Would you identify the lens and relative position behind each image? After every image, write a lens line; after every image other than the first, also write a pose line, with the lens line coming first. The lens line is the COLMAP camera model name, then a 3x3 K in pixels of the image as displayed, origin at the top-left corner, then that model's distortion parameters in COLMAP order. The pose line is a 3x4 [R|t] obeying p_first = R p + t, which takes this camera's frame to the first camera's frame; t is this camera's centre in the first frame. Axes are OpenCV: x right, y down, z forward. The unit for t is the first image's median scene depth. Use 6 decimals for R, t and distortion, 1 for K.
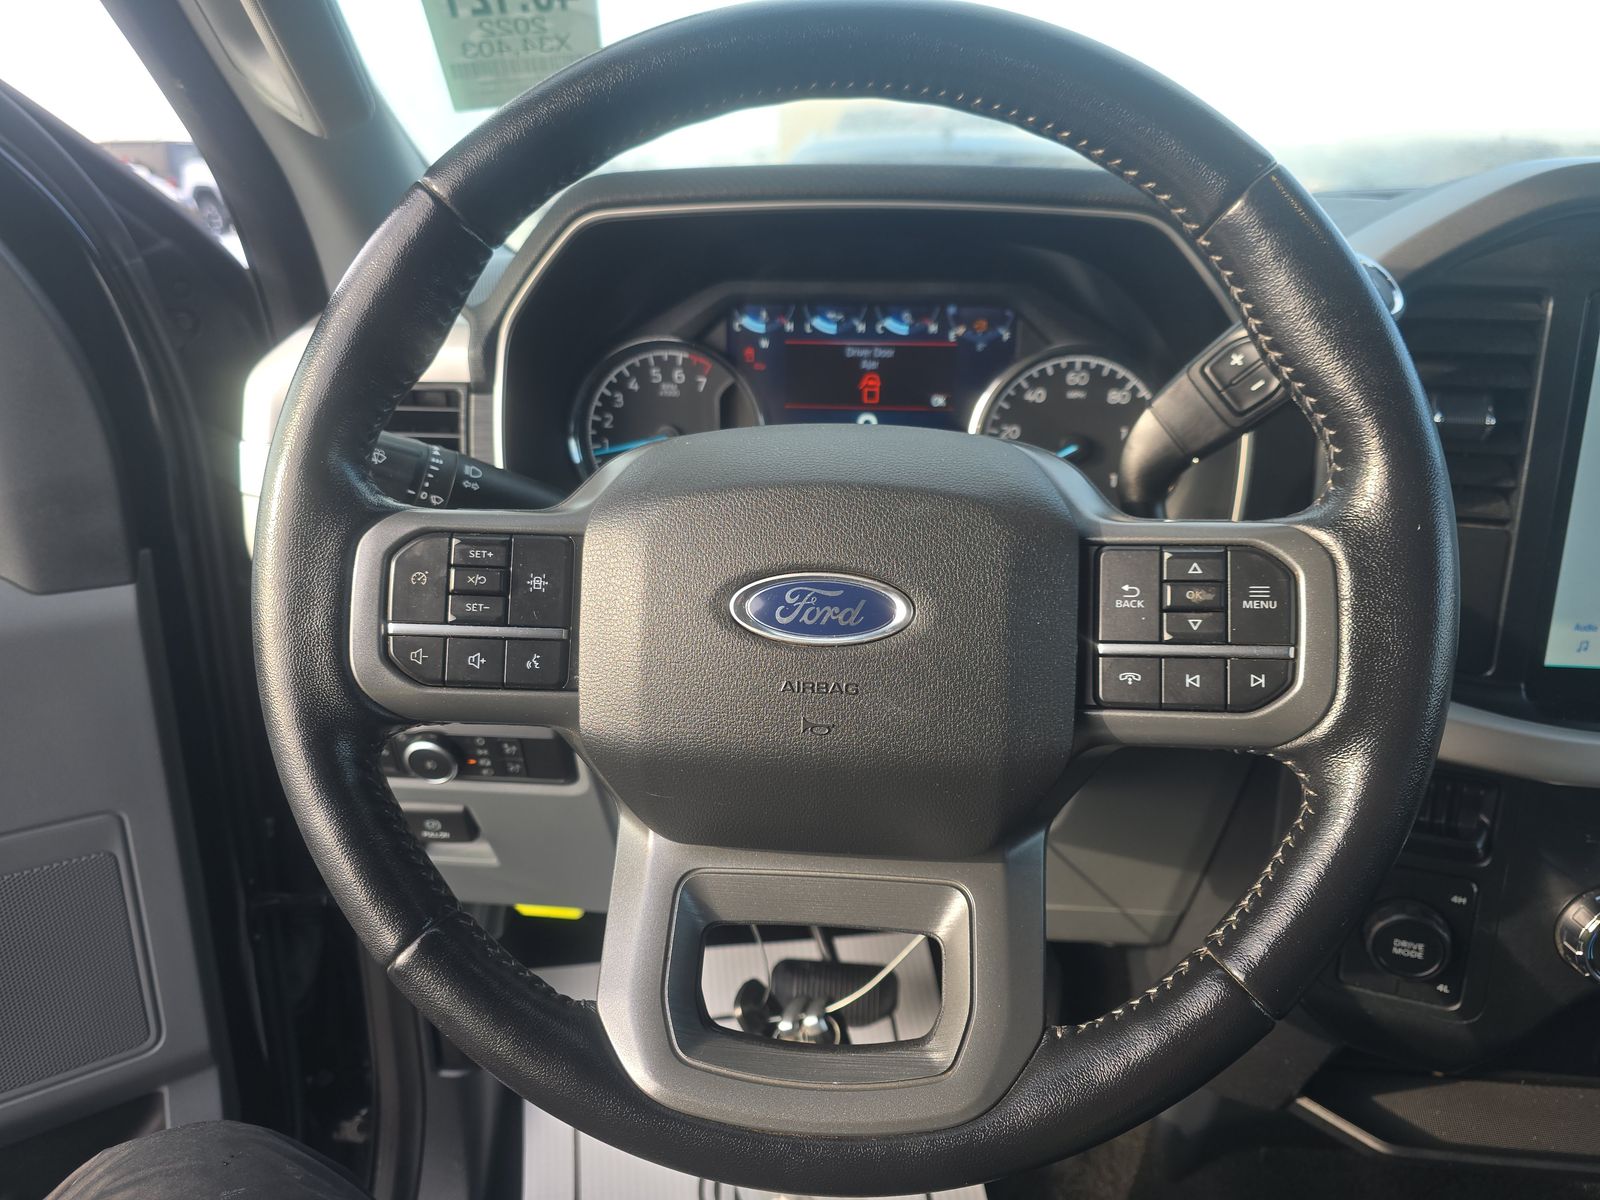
lens RADIAL K [[1080.1, 0, 799.4], [0, 1080.1, 604.4], [0, 0, 1]] dist [0.044536, -0.035955]
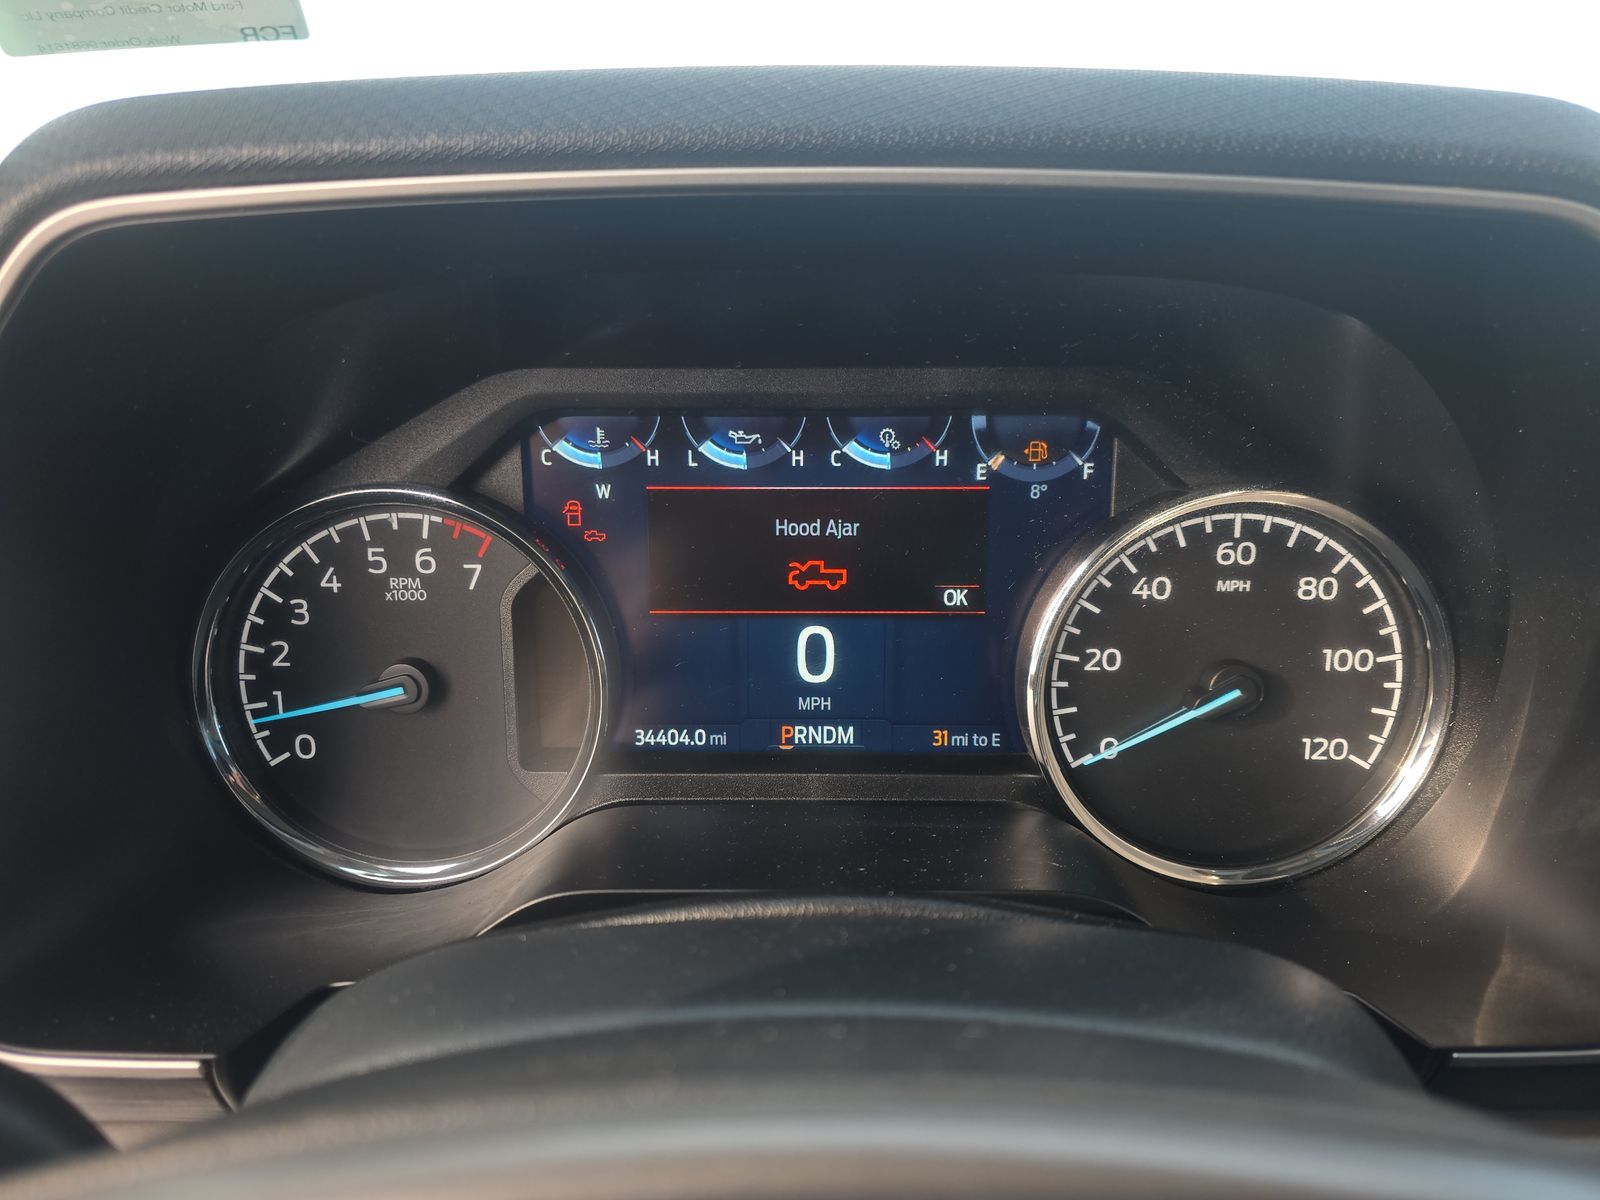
lens RADIAL K [[1080.1, 0, 803.7], [0, 1080.1, 600.2], [0, 0, 1]] dist [0.044536, -0.035955]
pose [[0.994563, -0.032579, 0.098906, 0.008527], [0.039108, 0.997131, -0.064809, -0.158500], [-0.096511, 0.068324, 0.992984, 0.512024]]
